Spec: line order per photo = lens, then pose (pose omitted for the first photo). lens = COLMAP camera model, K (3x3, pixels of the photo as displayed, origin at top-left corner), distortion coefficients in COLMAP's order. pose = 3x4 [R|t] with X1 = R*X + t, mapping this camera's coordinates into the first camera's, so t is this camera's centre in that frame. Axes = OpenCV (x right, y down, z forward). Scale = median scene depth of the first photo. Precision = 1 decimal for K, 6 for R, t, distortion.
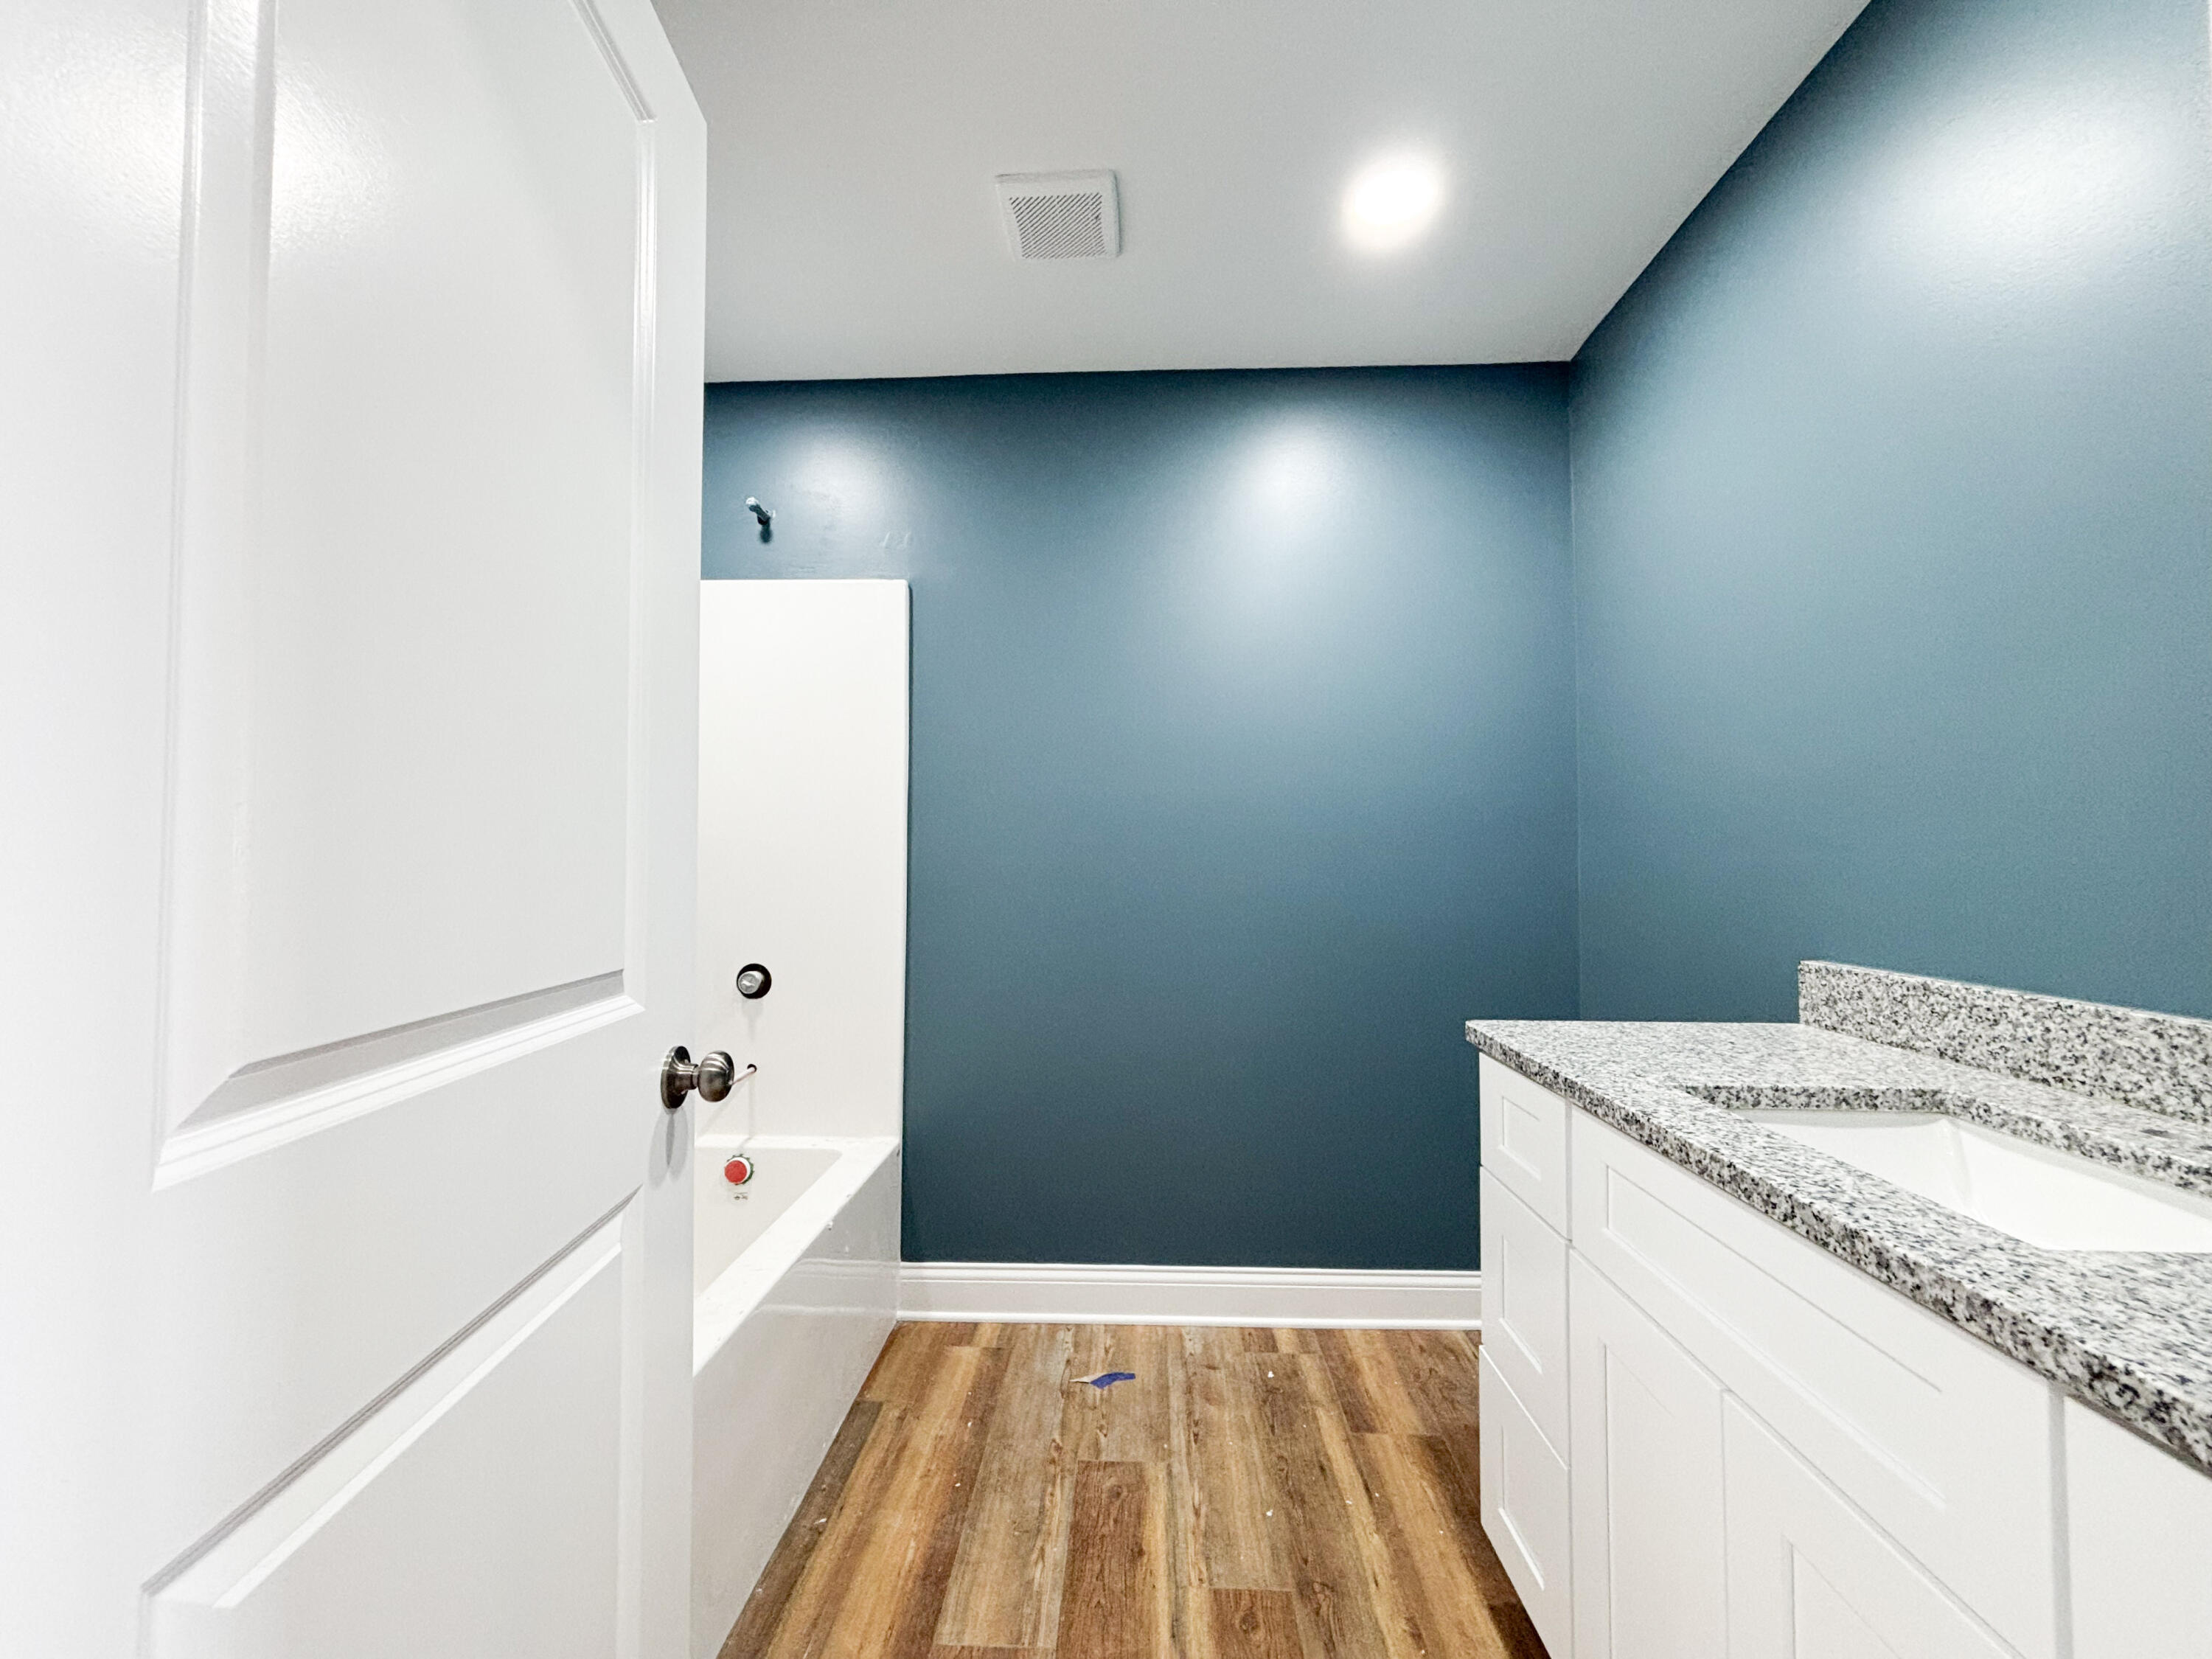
lens RADIAL K [[890.1, 0, 1102.2], [0, 890.1, 829.8], [0, 0, 1]] dist [-0.000073, -0.000378]
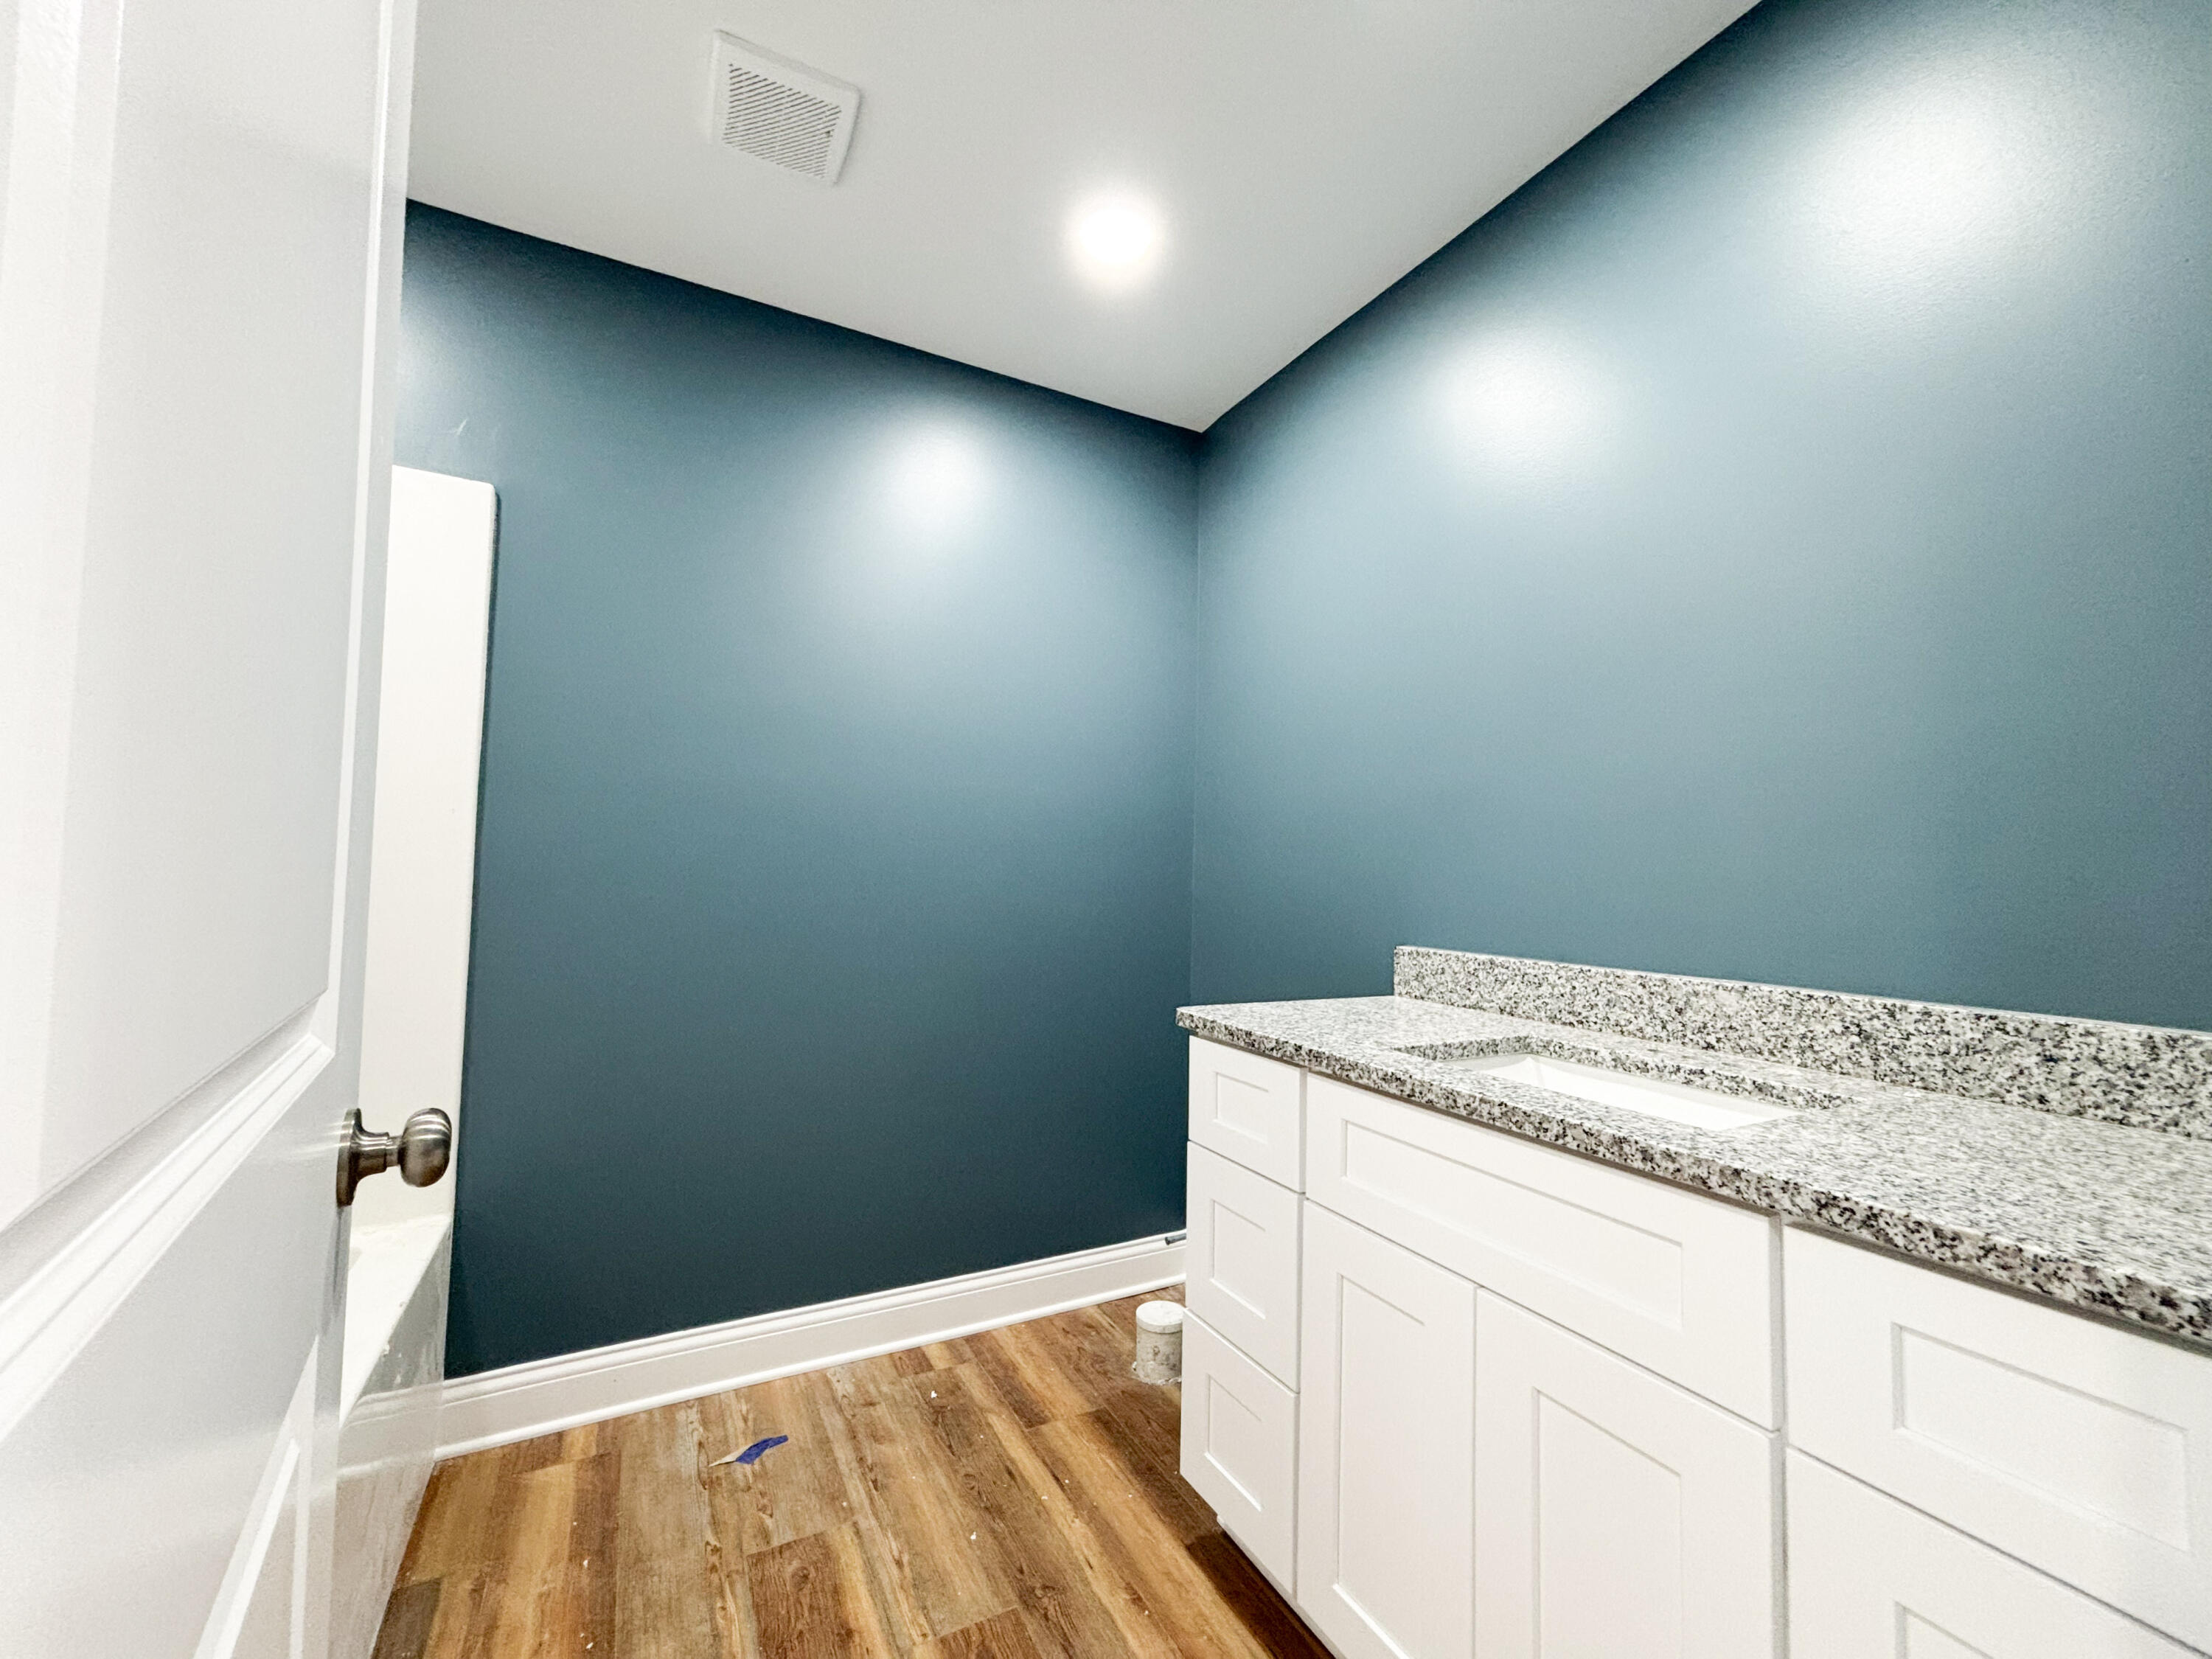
lens RADIAL K [[899.8, 0, 1098.7], [0, 899.8, 824.3], [0, 0, 1]] dist [-0.034233, 0.020848]
pose [[0.858965, 0.047617, 0.509816, -0.243898], [-0.040571, 0.998865, -0.024938, 0.022523], [-0.510425, 0.000737, 0.859922, 0.119642]]
